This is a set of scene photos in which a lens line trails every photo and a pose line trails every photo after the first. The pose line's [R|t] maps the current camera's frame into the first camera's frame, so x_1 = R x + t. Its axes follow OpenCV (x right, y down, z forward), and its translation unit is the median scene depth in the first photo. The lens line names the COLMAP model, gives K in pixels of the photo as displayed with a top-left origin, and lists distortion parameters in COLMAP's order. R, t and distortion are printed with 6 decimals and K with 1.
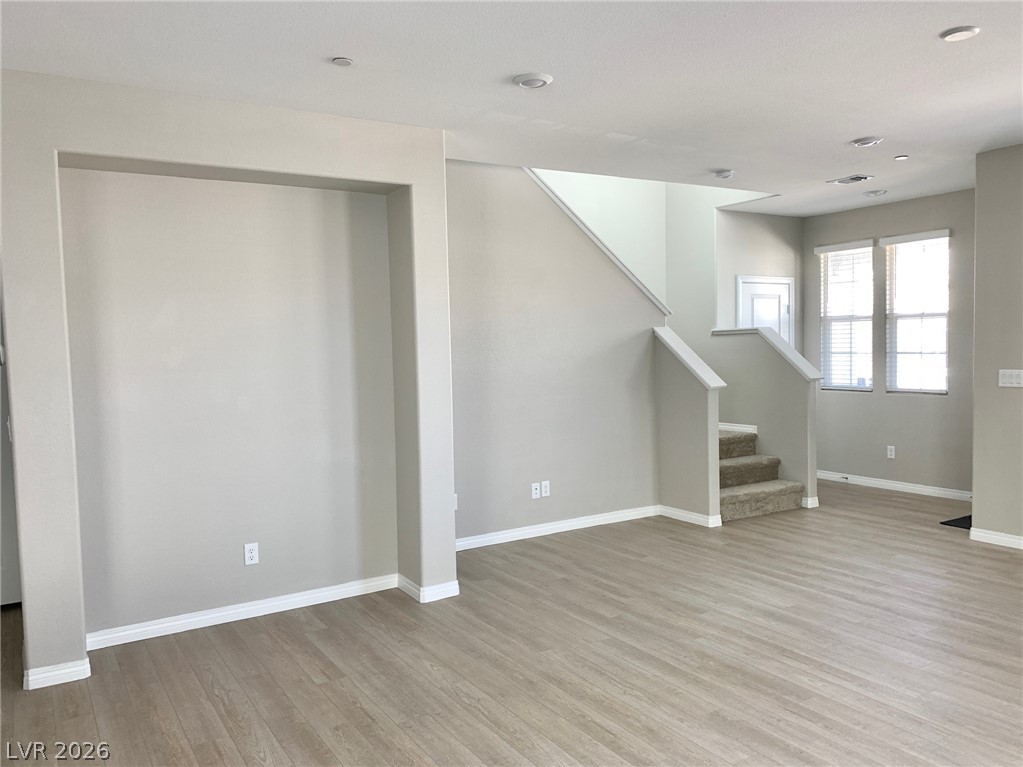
lens RADIAL K [[788.2, 0, 510.7], [0, 788.2, 382.7], [0, 0, 1]] dist [0.012943, 0.006303]
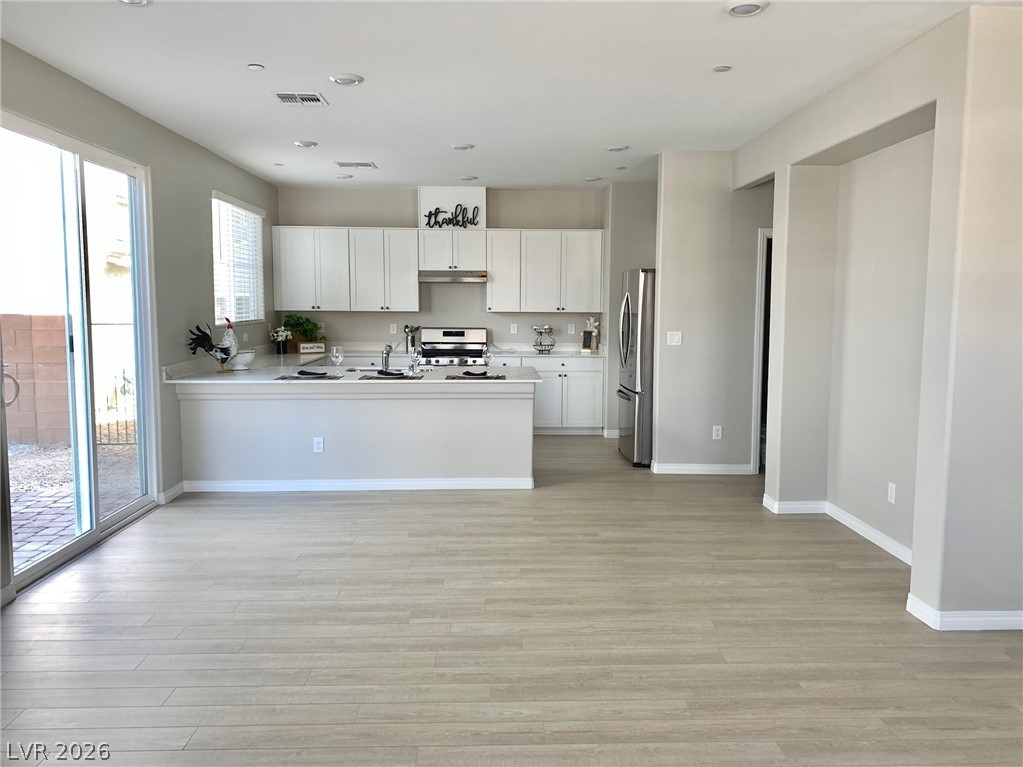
lens RADIAL K [[788.2, 0, 512.6], [0, 788.2, 382.7], [0, 0, 1]] dist [0.012943, 0.006303]
pose [[-0.503019, 0.112240, -0.856956, 1.007414], [-0.039781, 0.987474, 0.152685, -0.090181], [0.863359, 0.110894, -0.492253, 1.300218]]
